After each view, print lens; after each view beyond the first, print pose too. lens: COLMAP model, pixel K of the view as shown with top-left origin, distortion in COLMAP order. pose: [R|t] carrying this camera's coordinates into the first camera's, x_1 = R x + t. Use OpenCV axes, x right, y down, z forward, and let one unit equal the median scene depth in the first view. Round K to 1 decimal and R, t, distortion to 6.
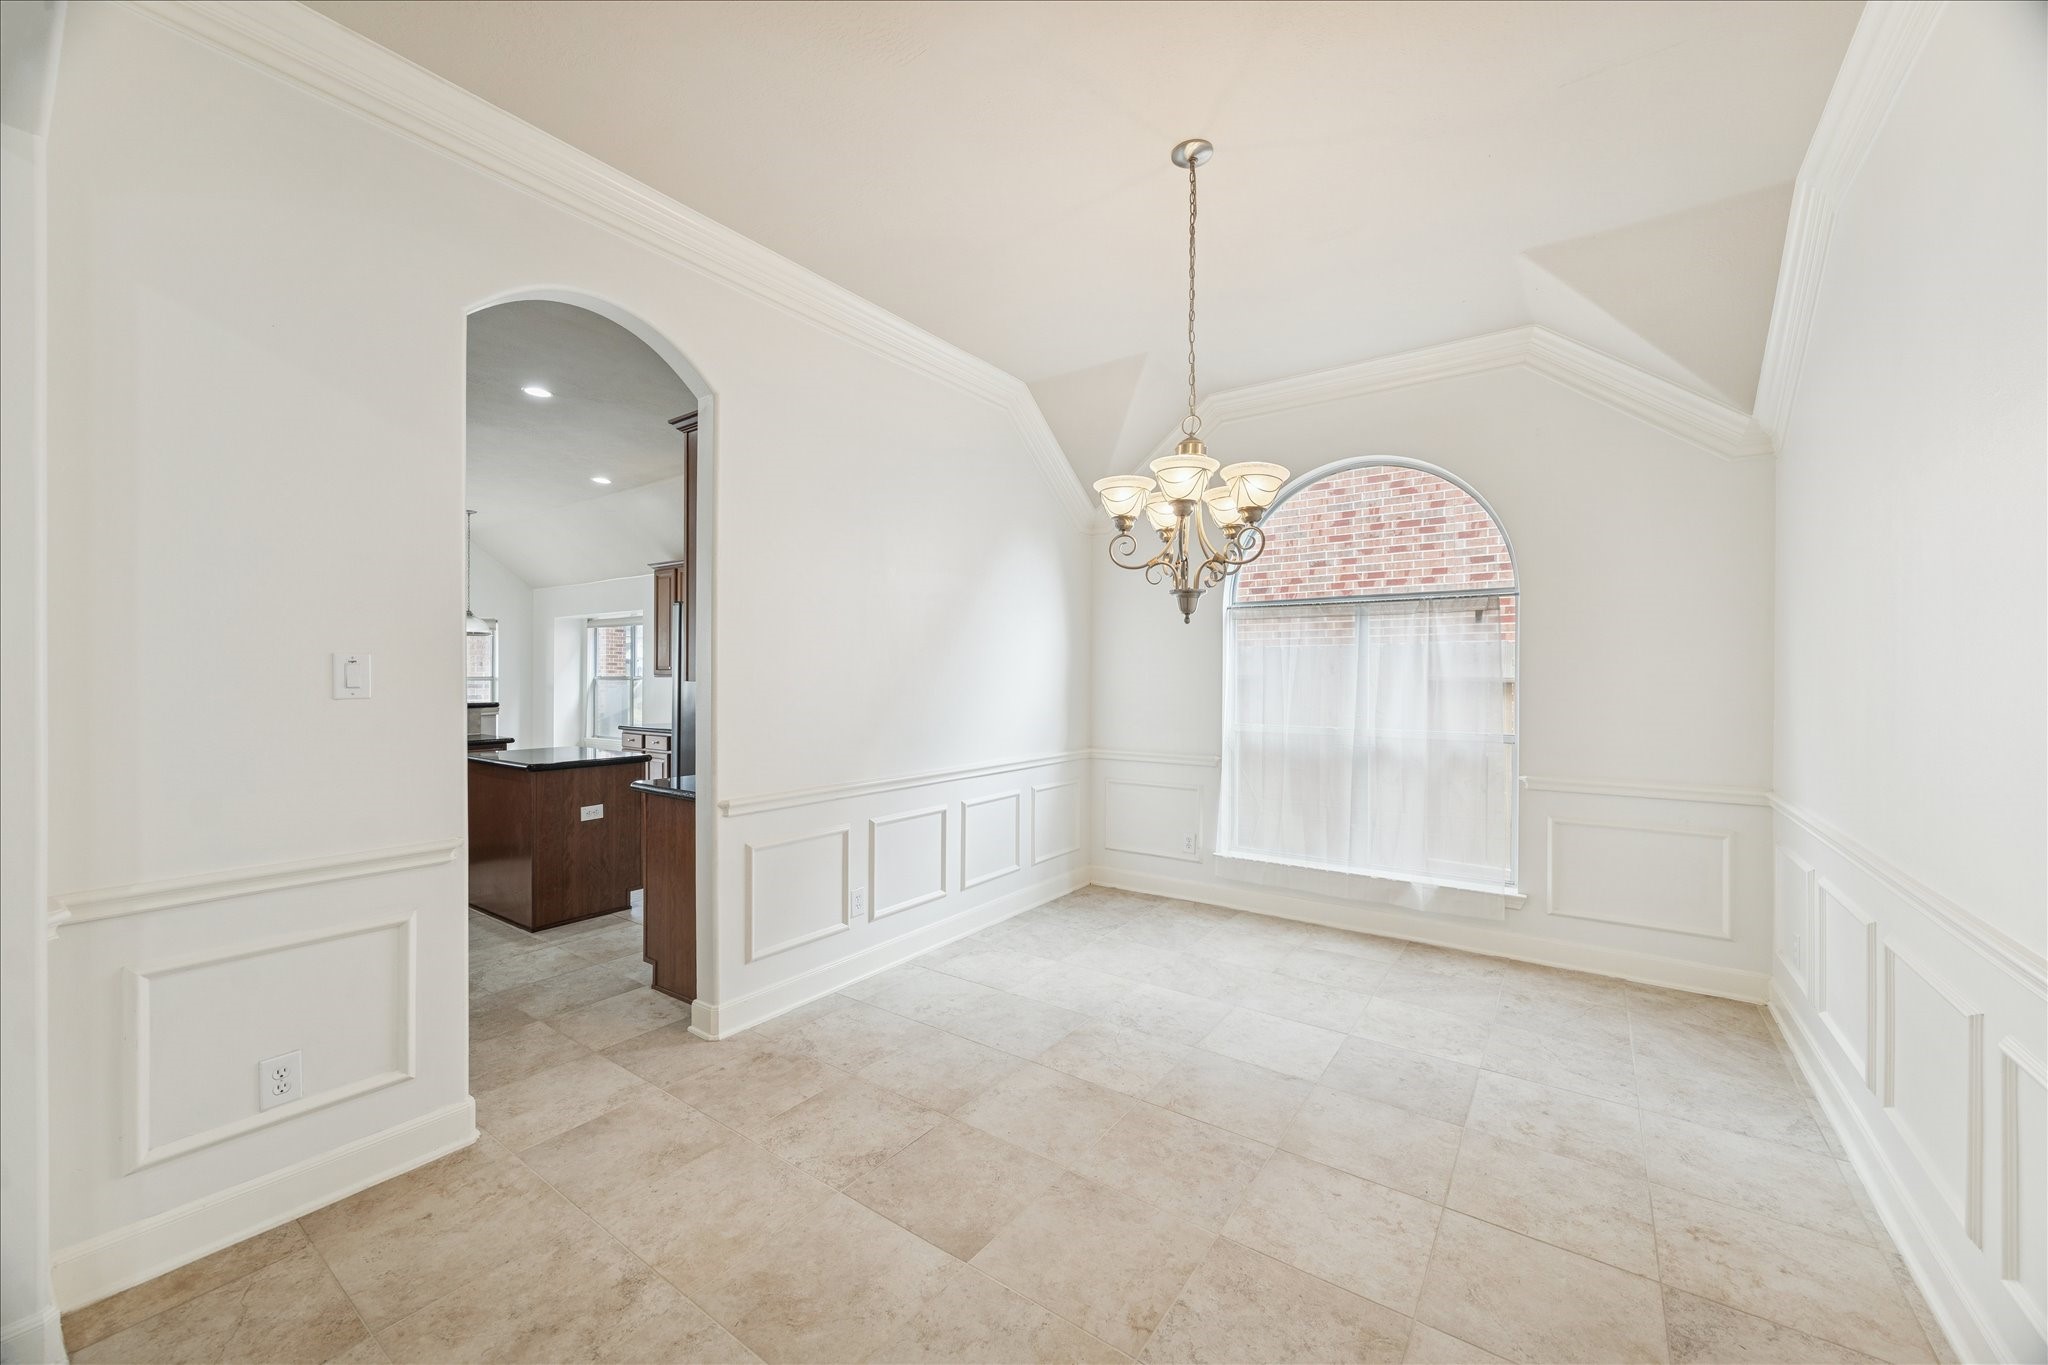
lens RADIAL K [[788.9, 0, 1031.8], [0, 788.9, 663.6], [0, 0, 1]] dist [-0.002705, -0.000209]
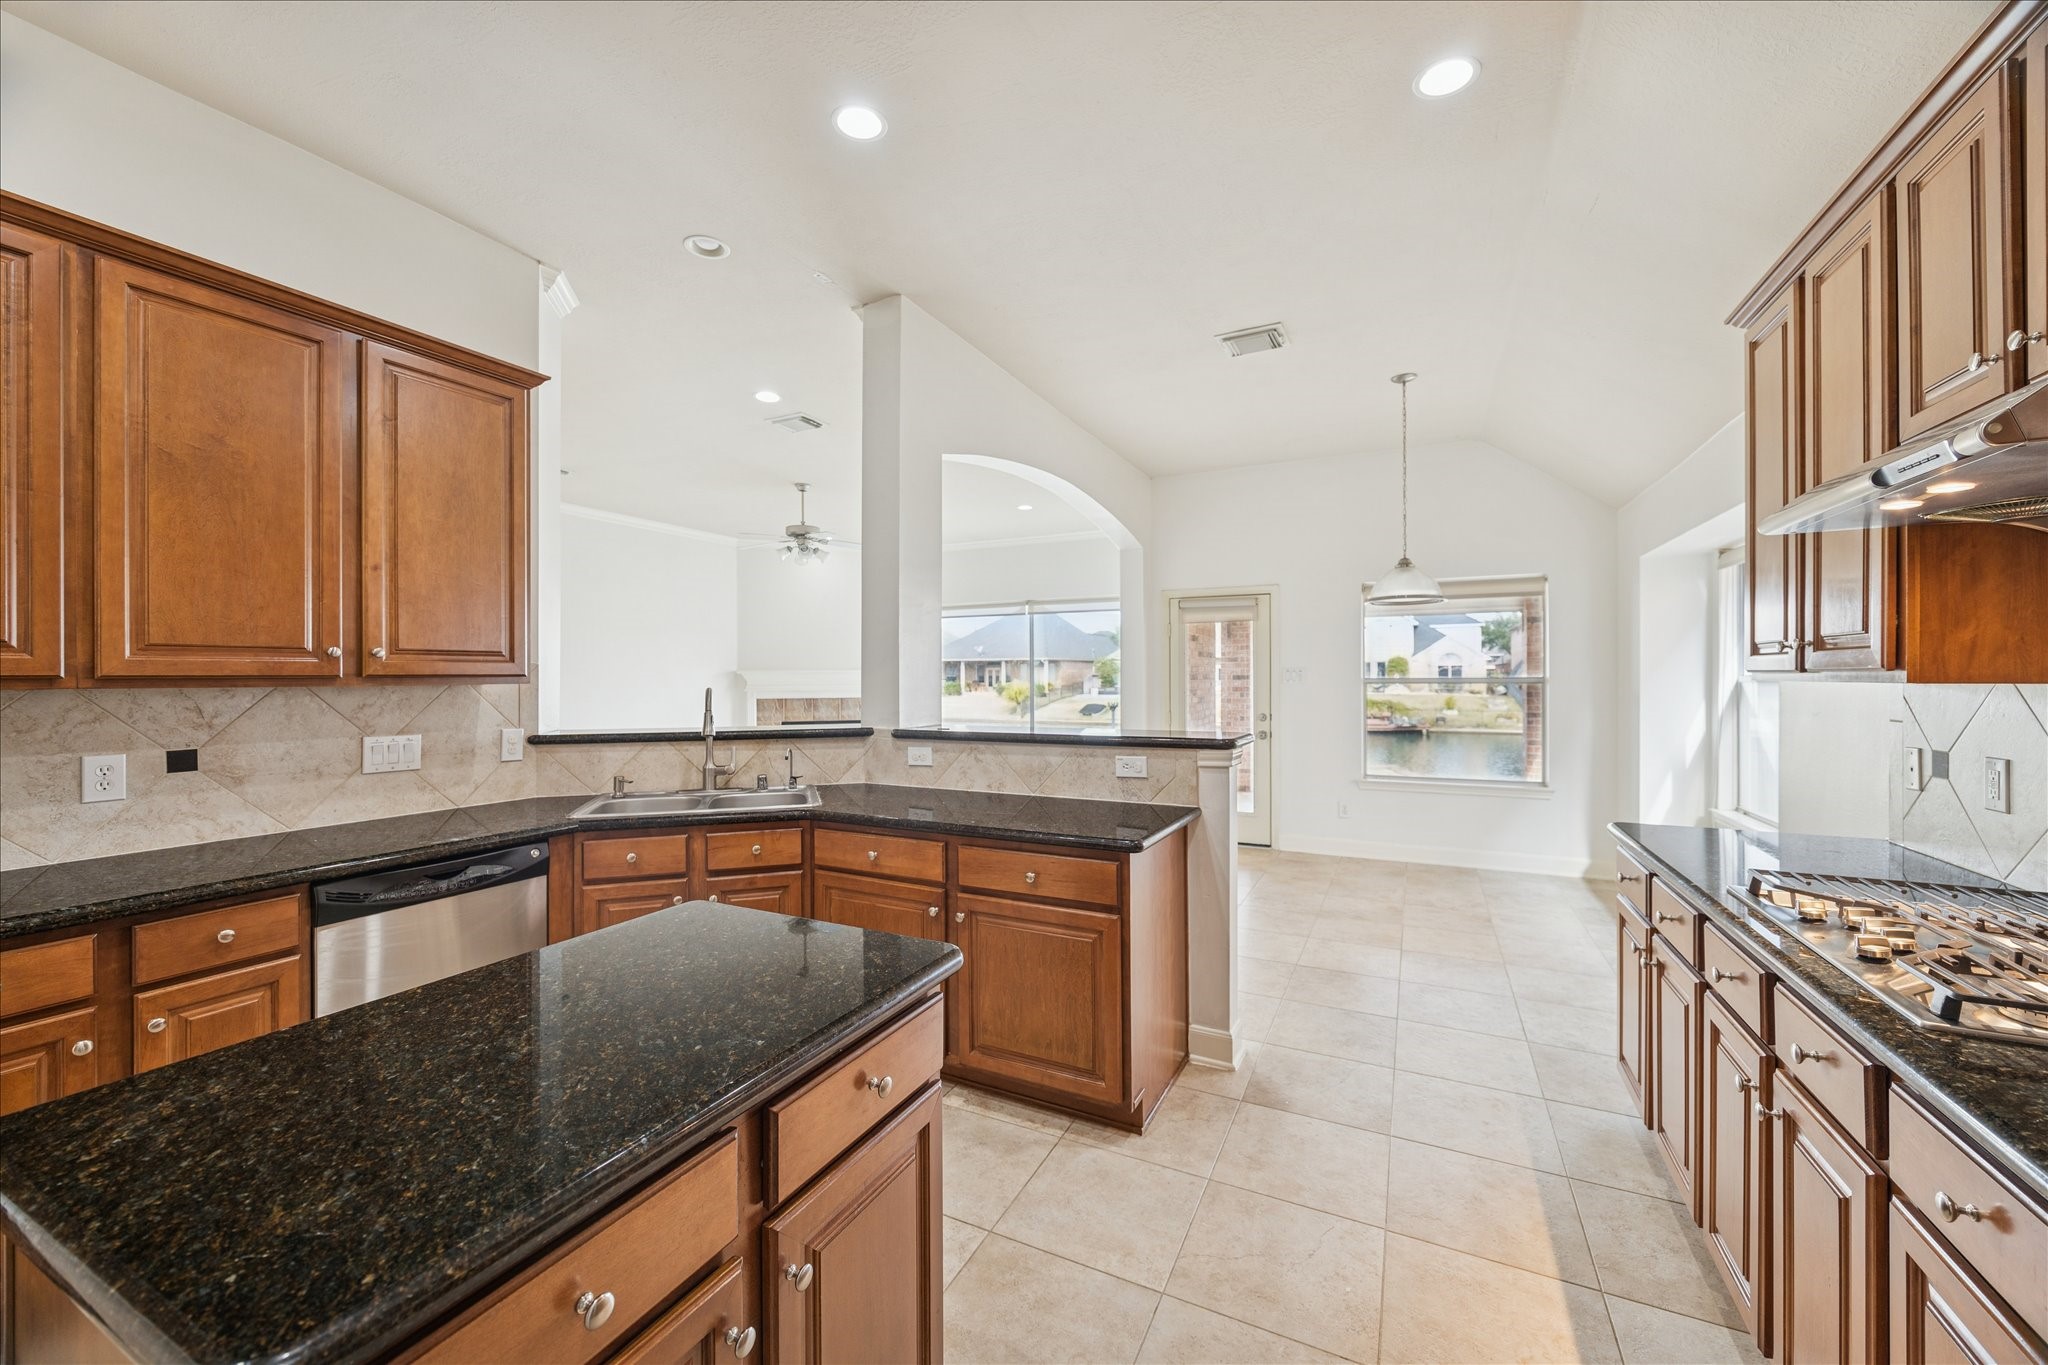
lens RADIAL K [[782.1, 0, 1023.4], [0, 782.1, 677.9], [0, 0, 1]] dist [-0.002313, -0.000094]
pose [[0.145158, 0.000502, -0.989408, -0.214103], [0.018890, 0.999816, 0.003278, 0.009229], [0.989228, -0.019166, 0.145121, 0.656504]]
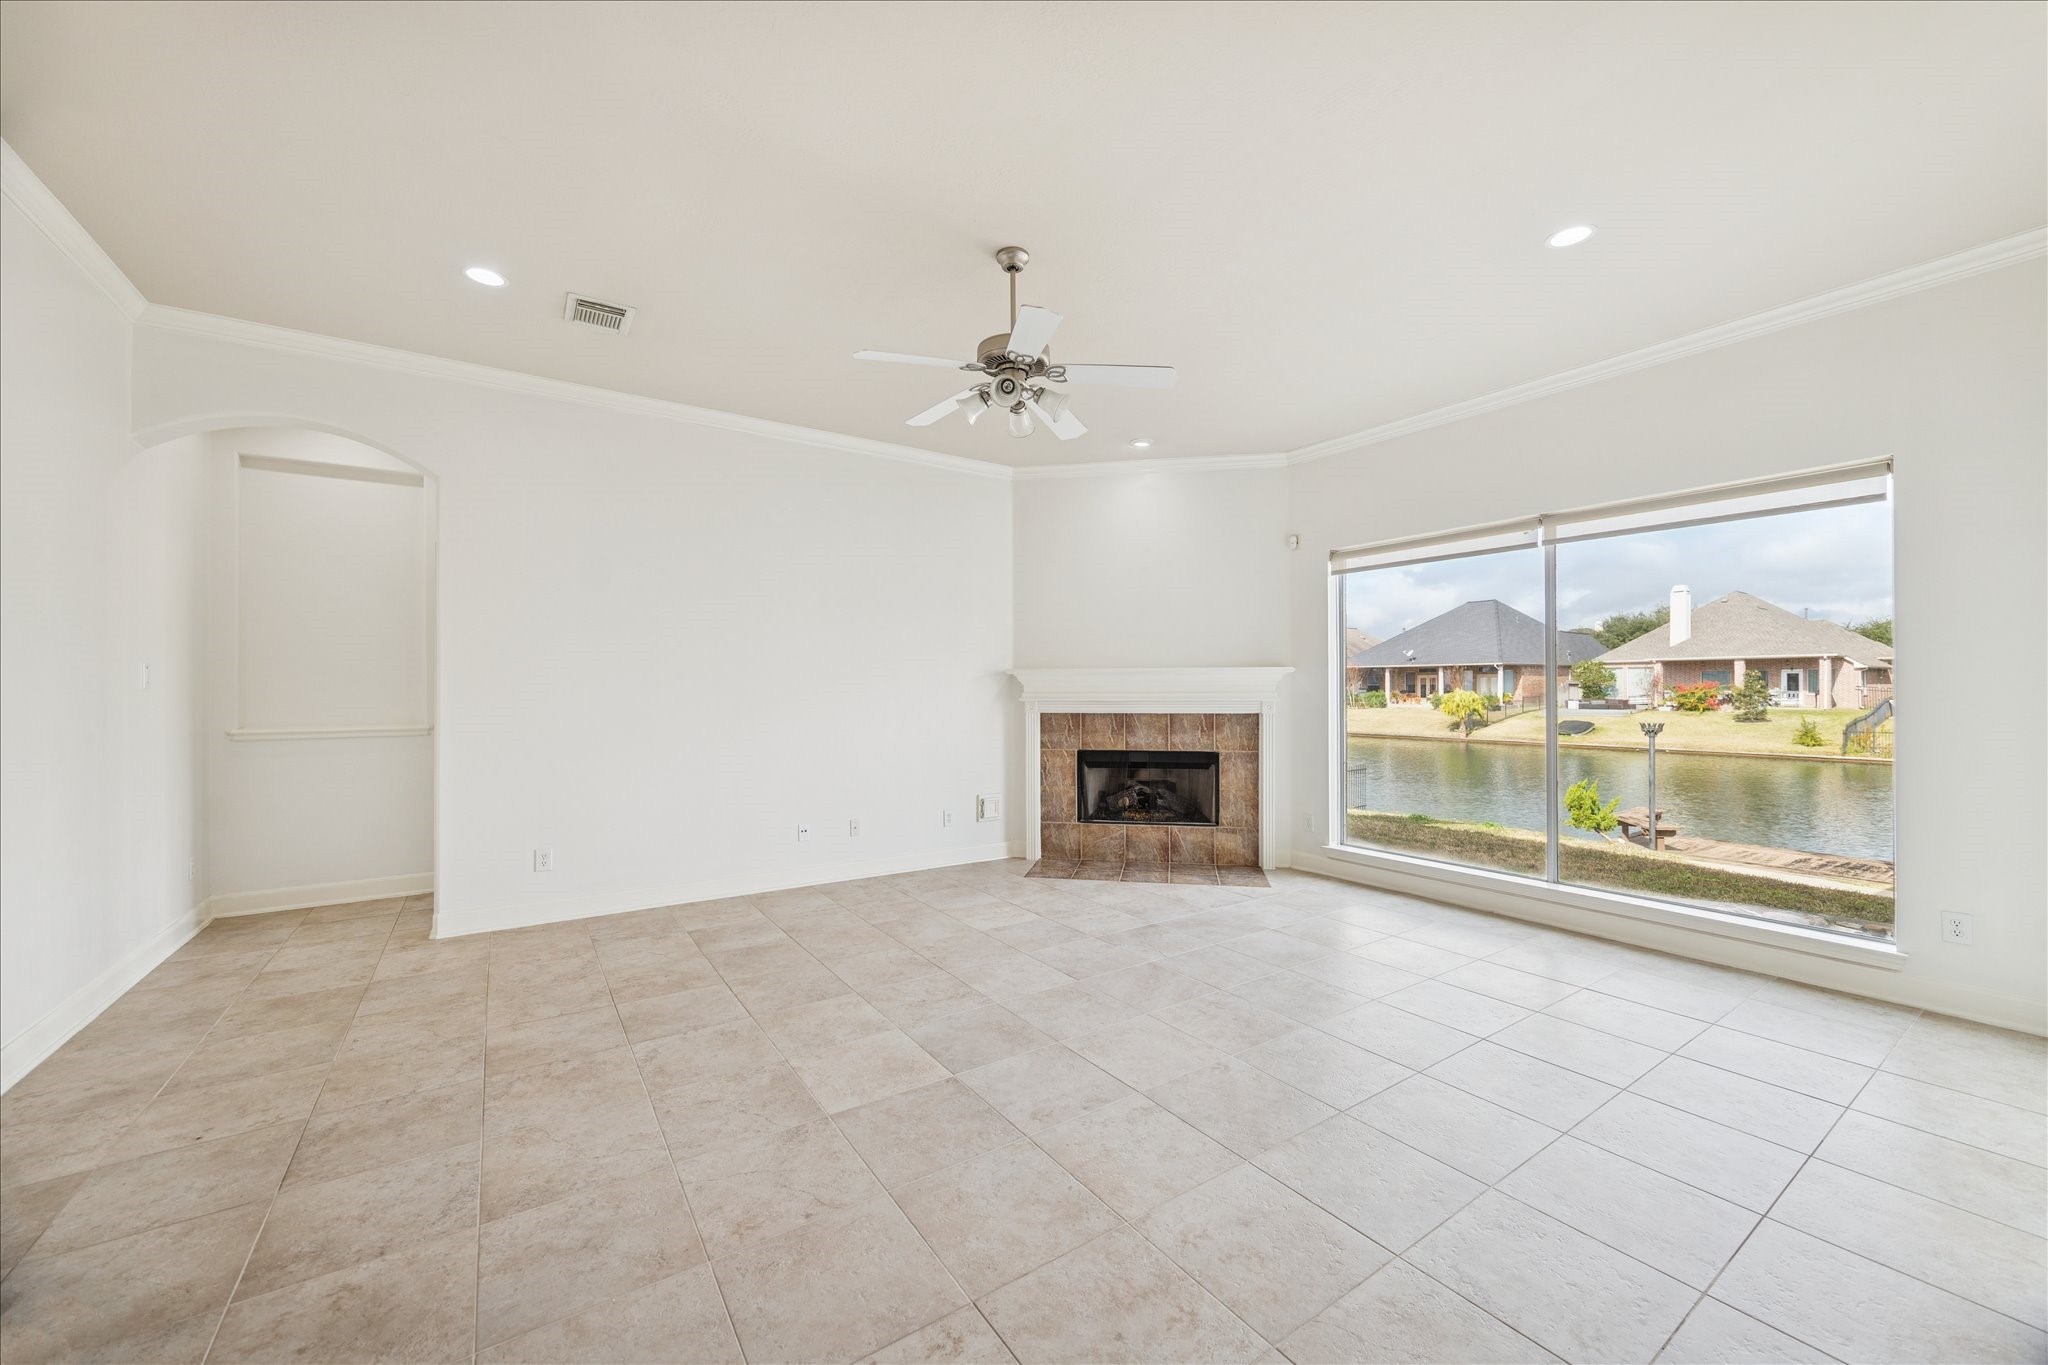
lens RADIAL K [[779.2, 0, 1027.6], [0, 779.2, 688.1], [0, 0, 1]] dist [-0.001047, 0.000067]
pose [[-0.356180, 0.000764, -0.934417, -0.723797], [0.017012, 0.999839, -0.005668, 0.016535], [0.934262, -0.017915, -0.356136, 0.688342]]
